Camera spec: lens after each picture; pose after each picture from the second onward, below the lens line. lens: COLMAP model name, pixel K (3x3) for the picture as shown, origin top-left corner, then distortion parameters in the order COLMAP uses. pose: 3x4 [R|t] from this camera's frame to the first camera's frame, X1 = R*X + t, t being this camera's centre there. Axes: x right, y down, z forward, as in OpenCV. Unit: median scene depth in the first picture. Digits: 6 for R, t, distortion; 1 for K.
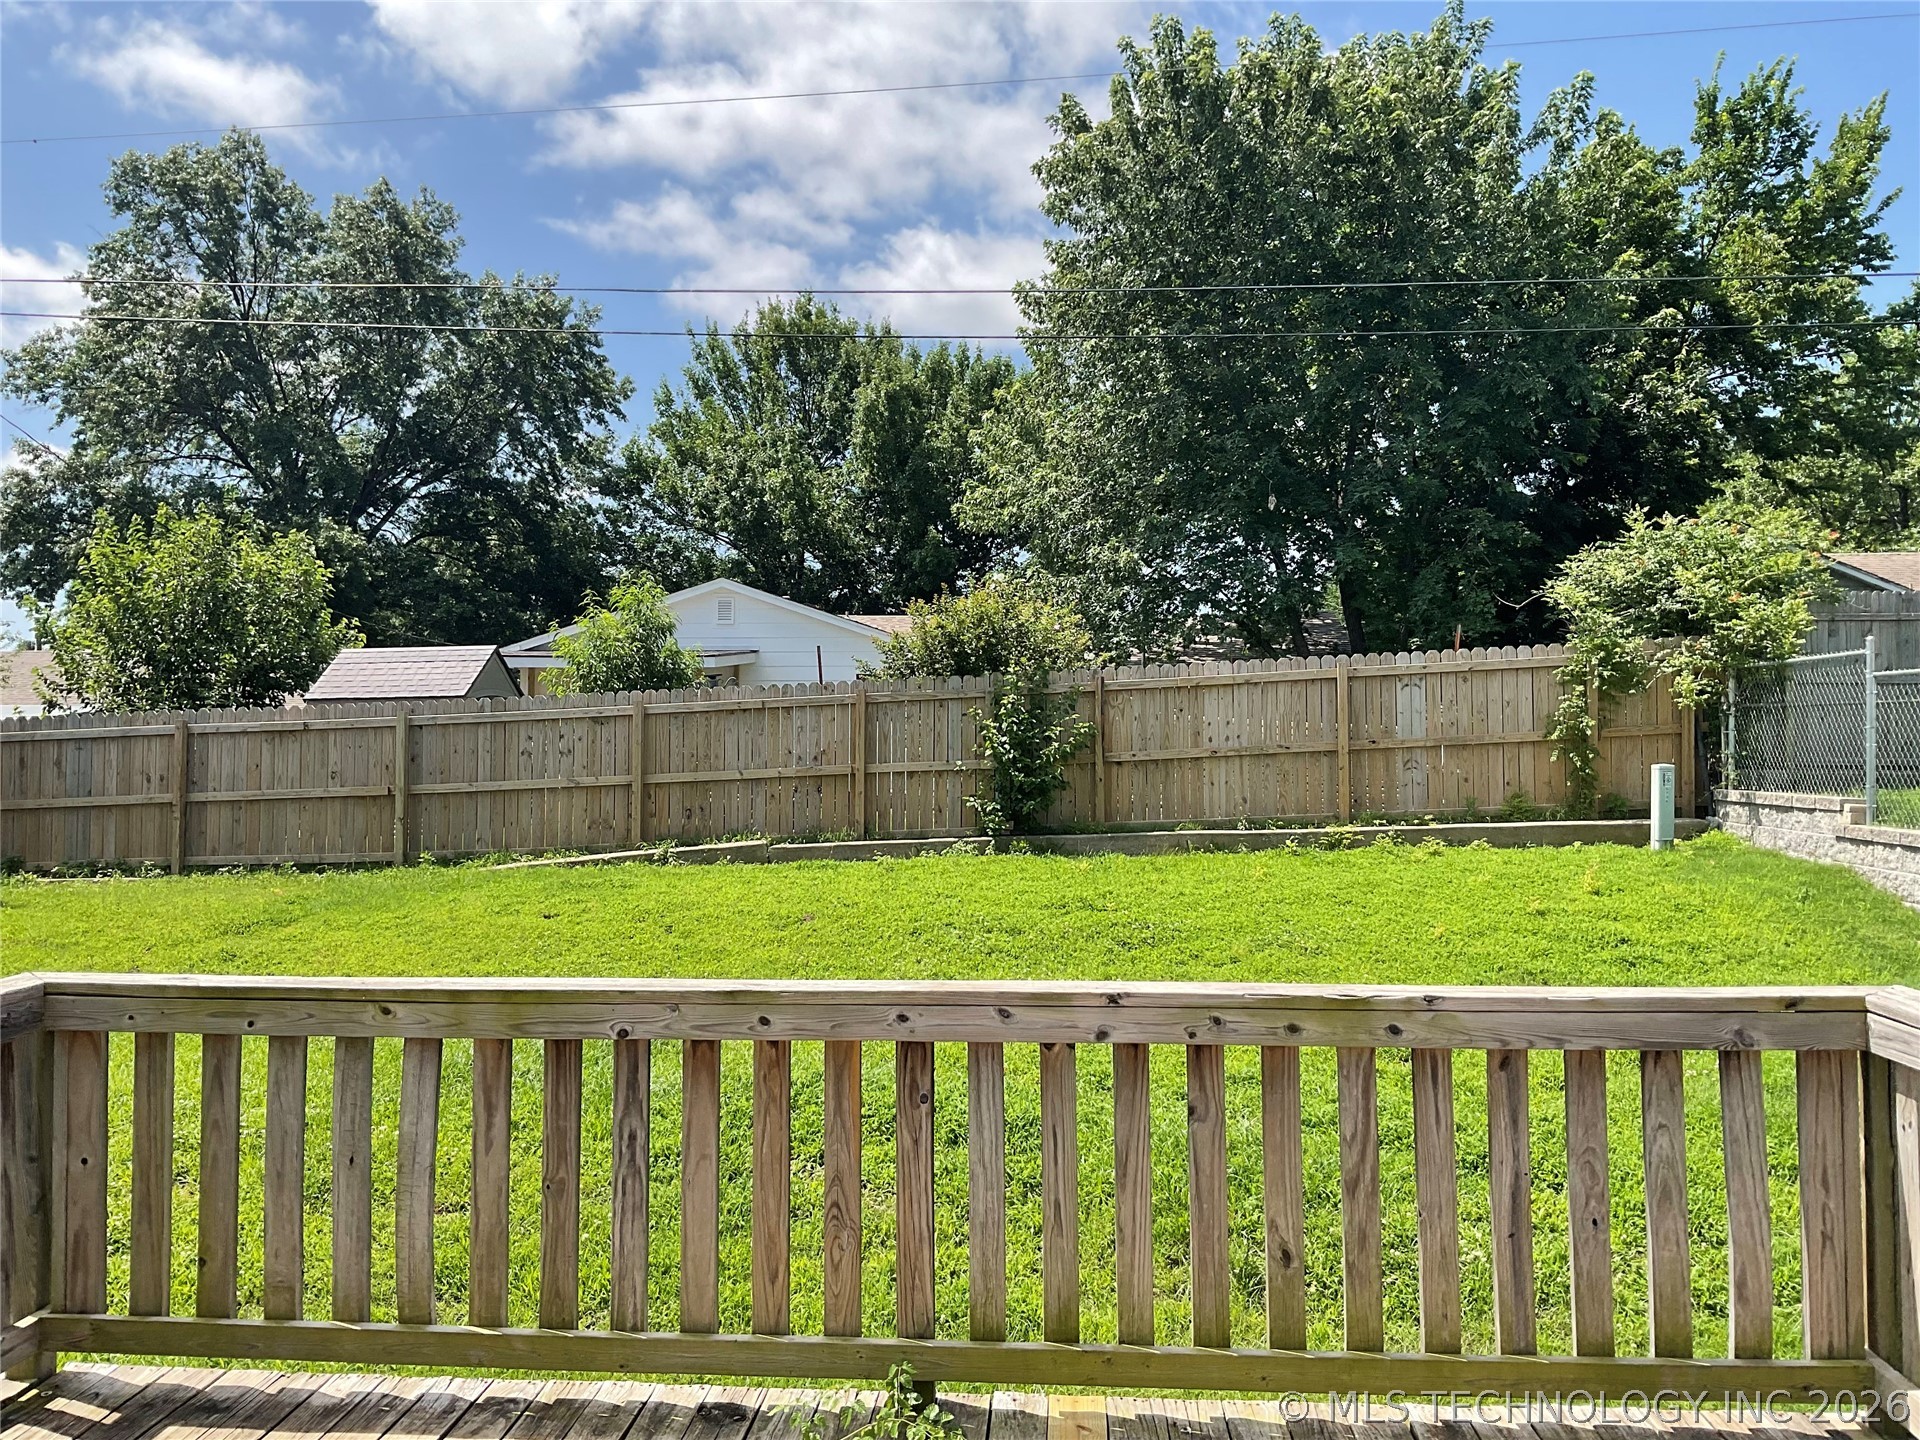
lens RADIAL K [[1571.3, 0, 964.3], [0, 1571.3, 712.4], [0, 0, 1]] dist [0.078994, -0.149785]
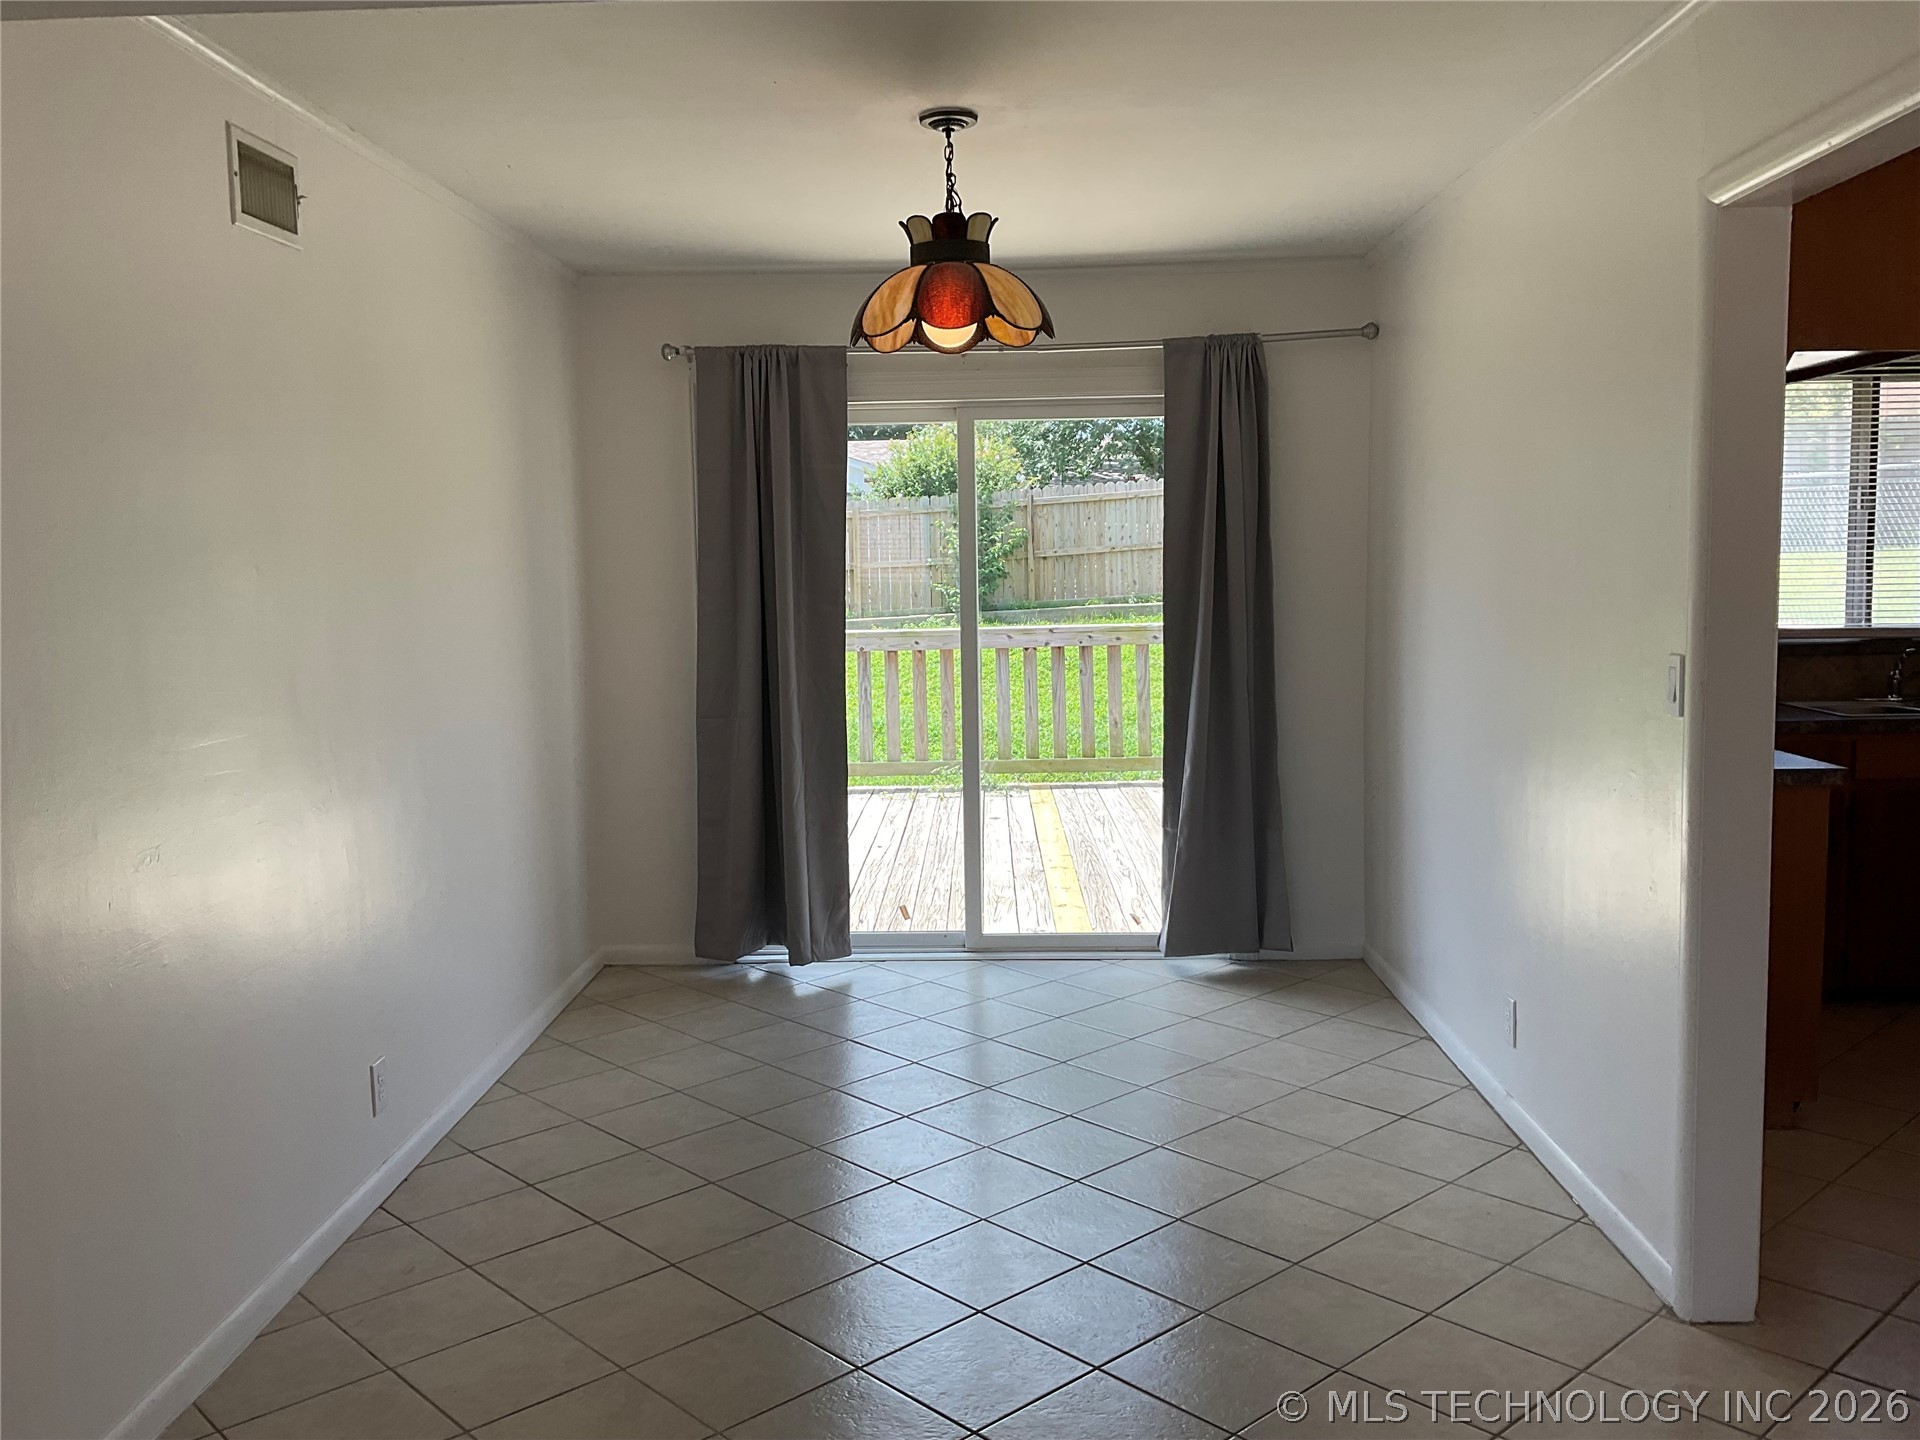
lens RADIAL K [[1571.3, 0, 947.8], [0, 1571.3, 720.0], [0, 0, 1]] dist [0.078994, -0.149785]
pose [[0.998944, -0.025083, 0.038491, -0.043584], [0.020139, 0.992094, 0.123868, 0.000673], [-0.041294, -0.122962, 0.991552, -0.385582]]
